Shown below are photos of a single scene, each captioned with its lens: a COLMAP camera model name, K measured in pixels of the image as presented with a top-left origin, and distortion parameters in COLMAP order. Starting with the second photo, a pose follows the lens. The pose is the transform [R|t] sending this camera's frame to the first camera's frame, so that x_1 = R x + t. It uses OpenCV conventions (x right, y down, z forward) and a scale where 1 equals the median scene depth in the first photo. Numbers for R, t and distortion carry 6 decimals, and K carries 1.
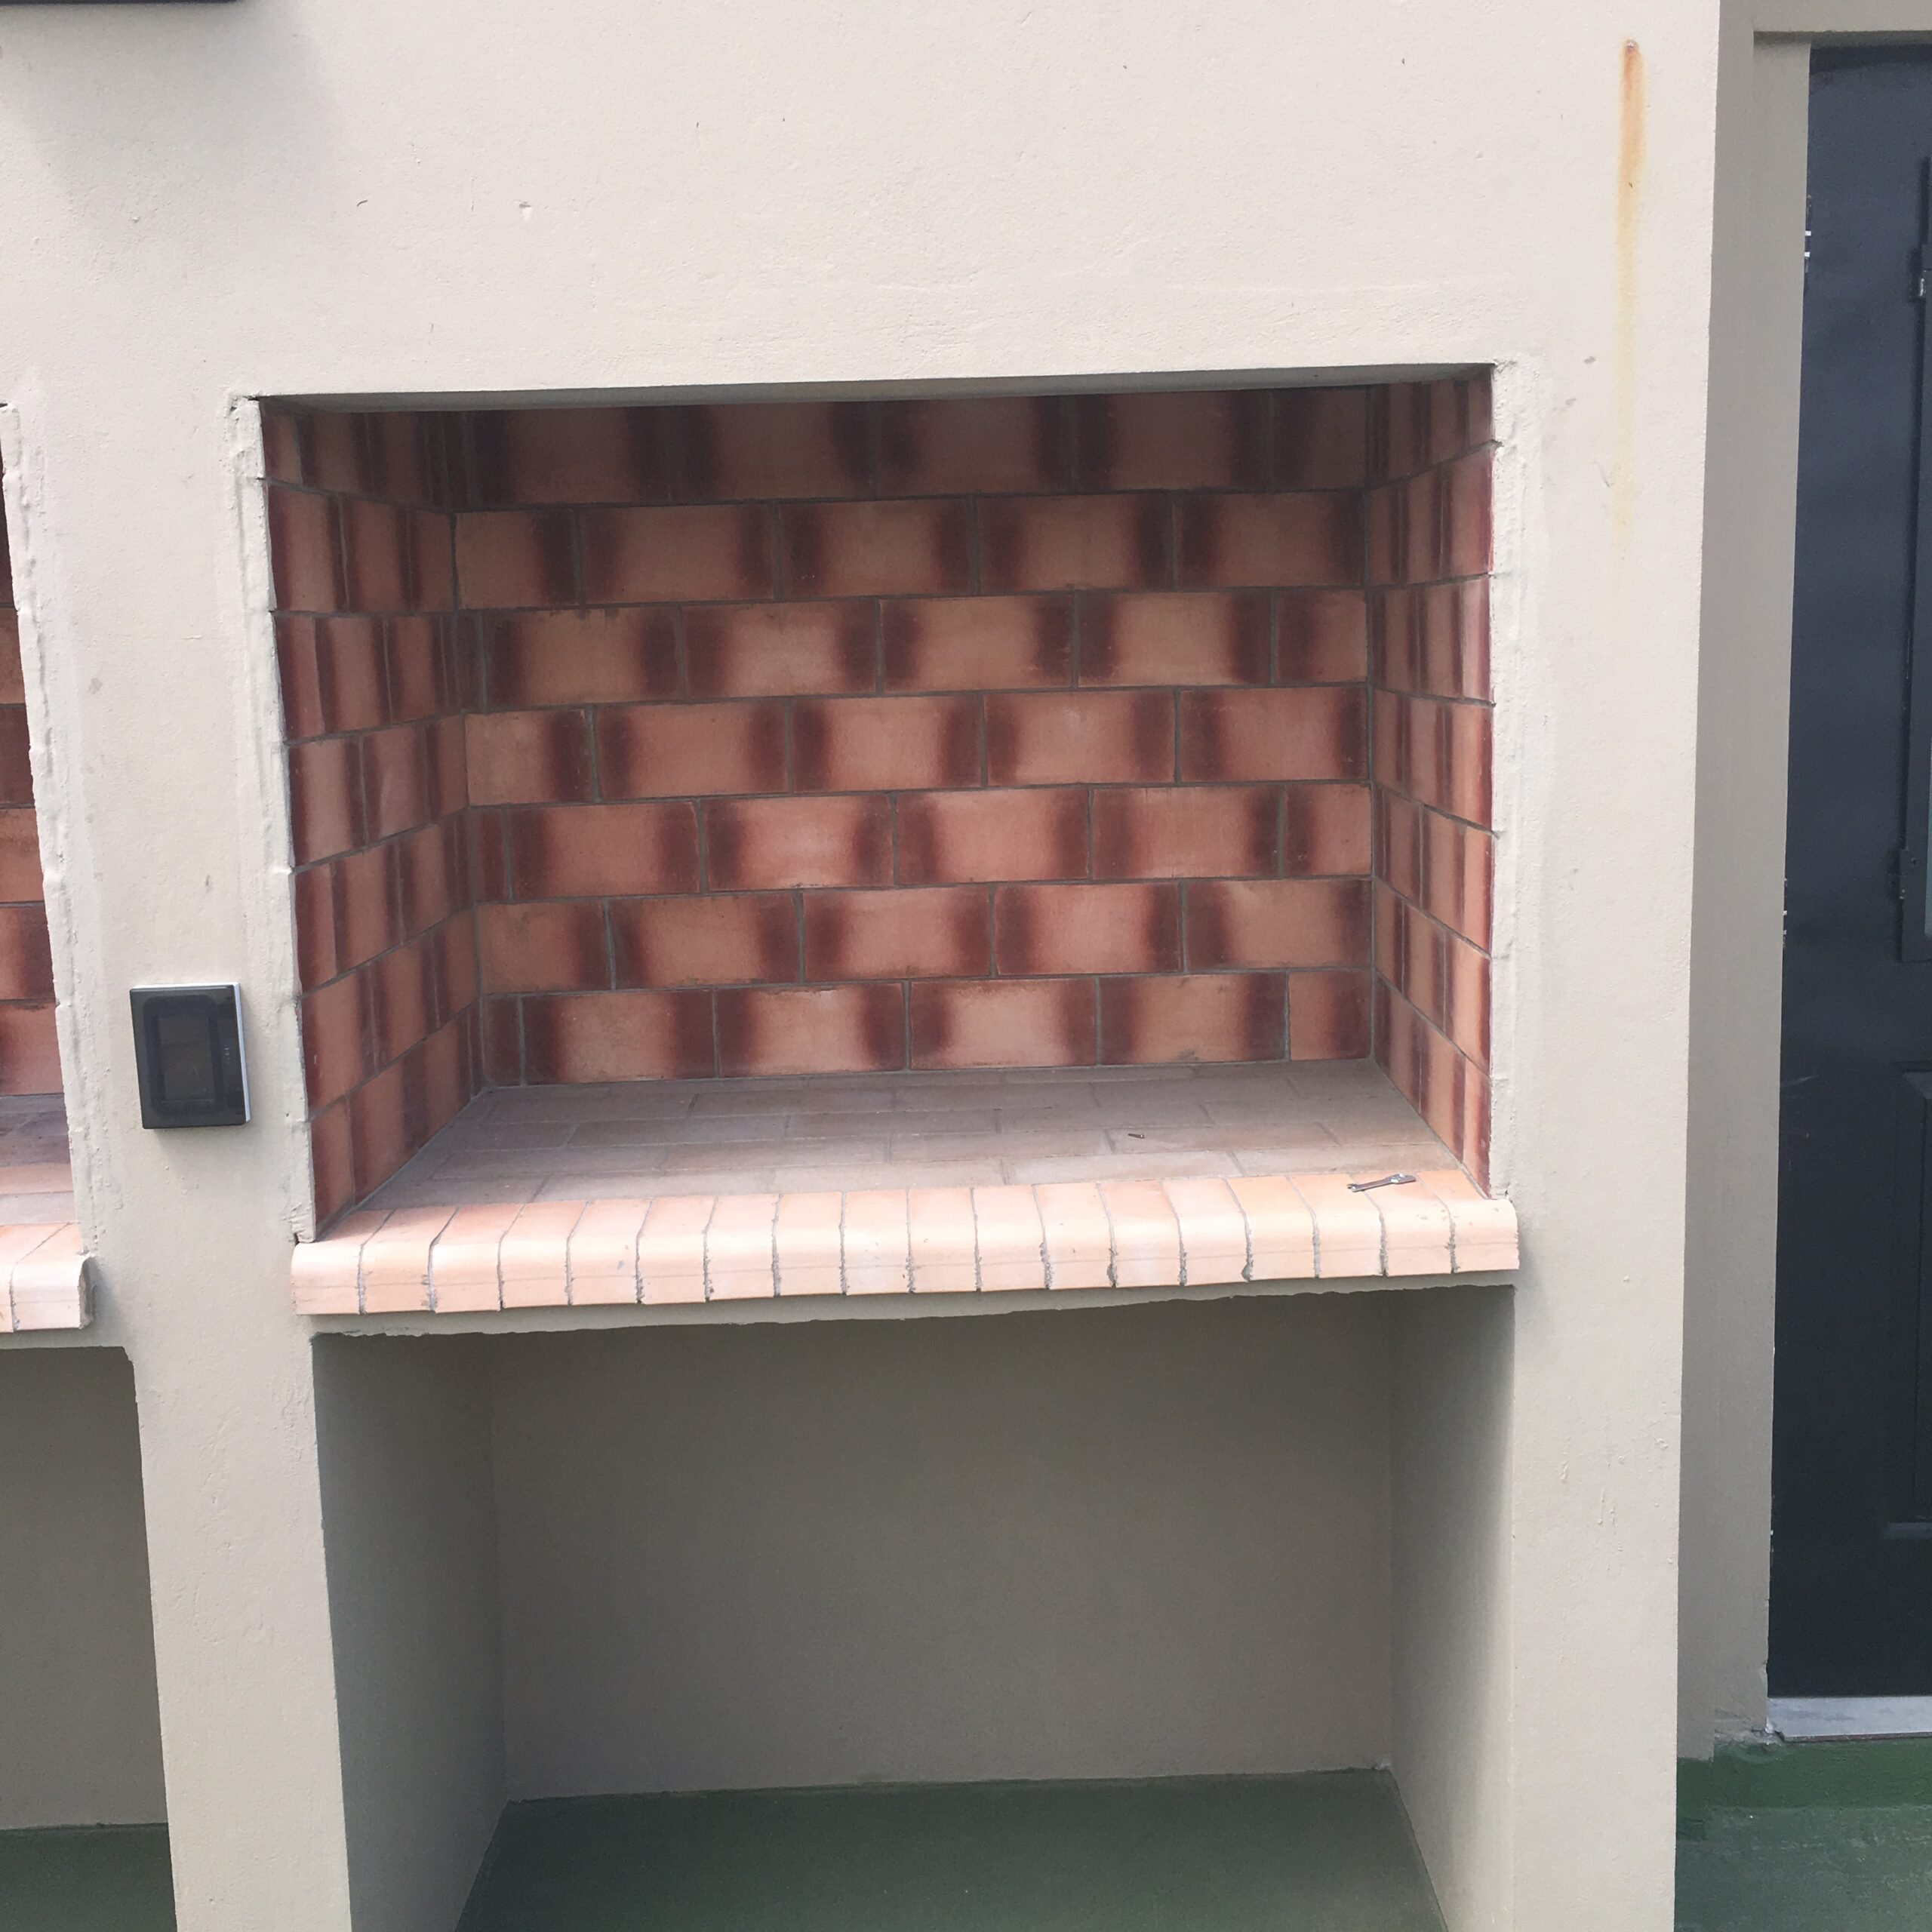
lens RADIAL K [[2138.0, 0, 966.0], [0, 2138.0, 966.0], [0, 0, 1]] dist [0.016708, -0.022304]
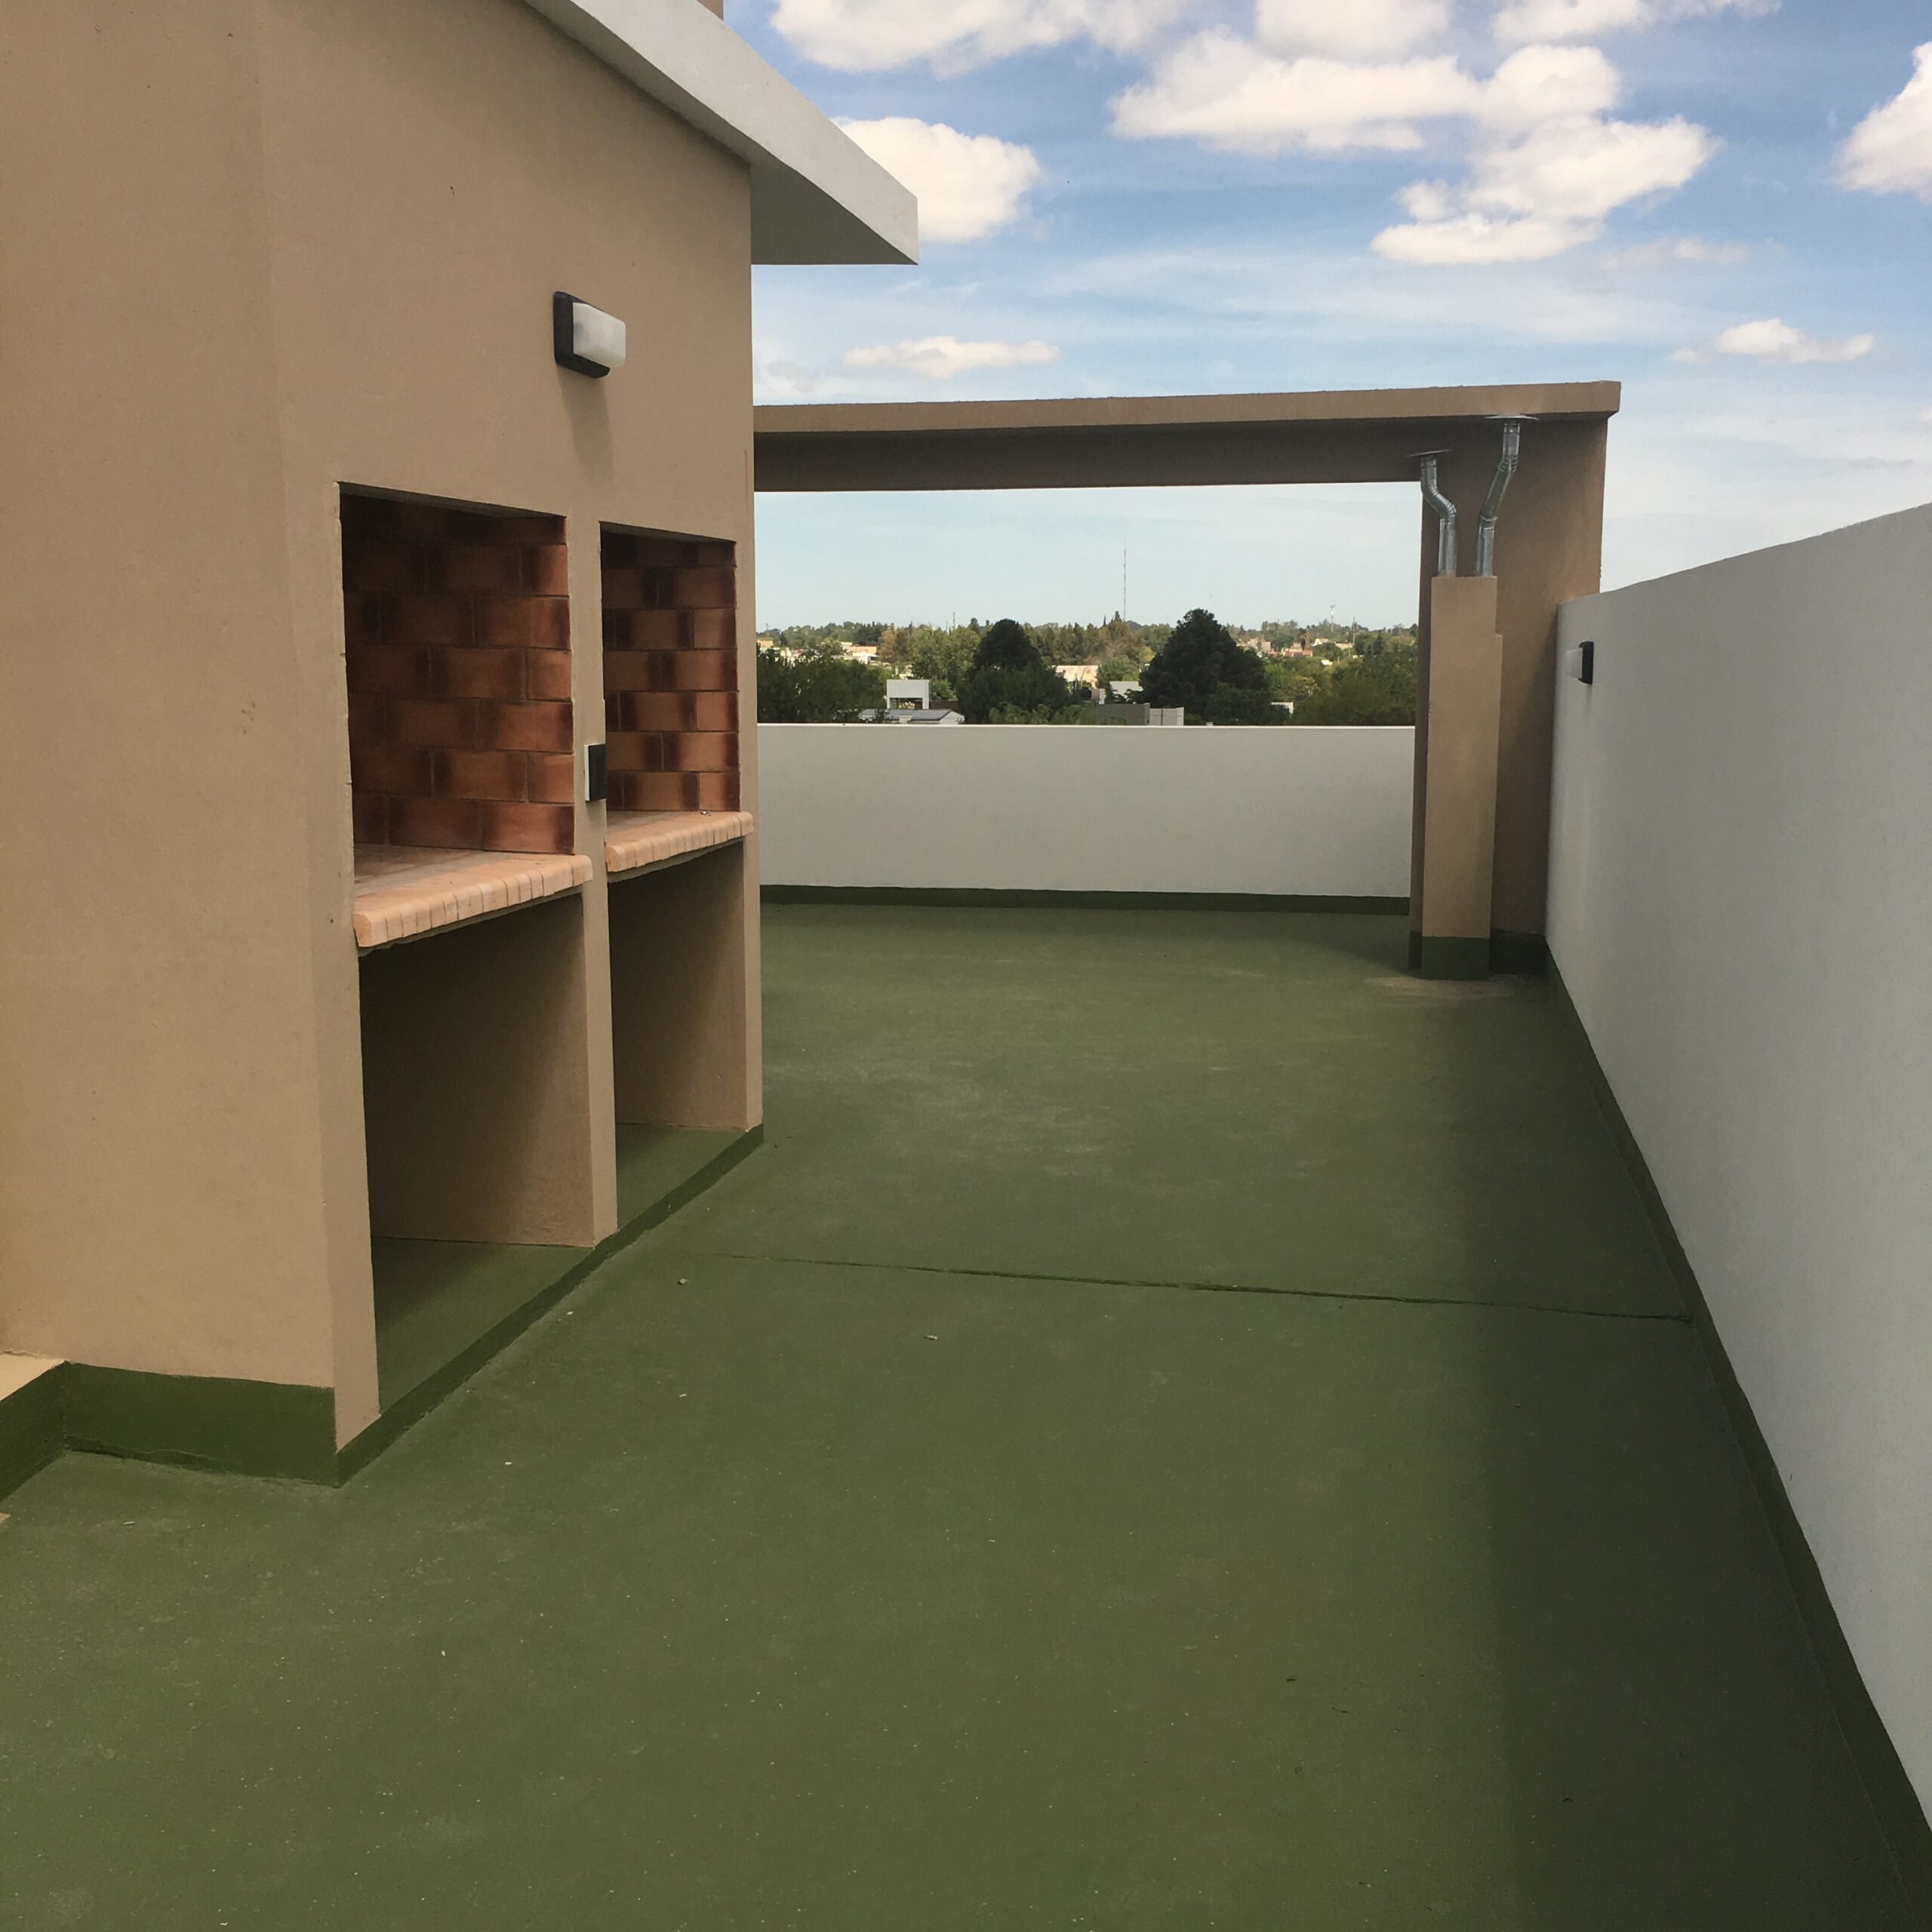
lens RADIAL K [[2138.0, 0, 966.0], [0, 2138.0, 966.0], [0, 0, 1]] dist [0.016708, -0.022304]
pose [[0.198728, -0.108152, 0.974069, -2.707449], [0.135995, 0.987320, 0.081878, 0.120448], [-0.970573, 0.116197, 0.210917, 0.073193]]
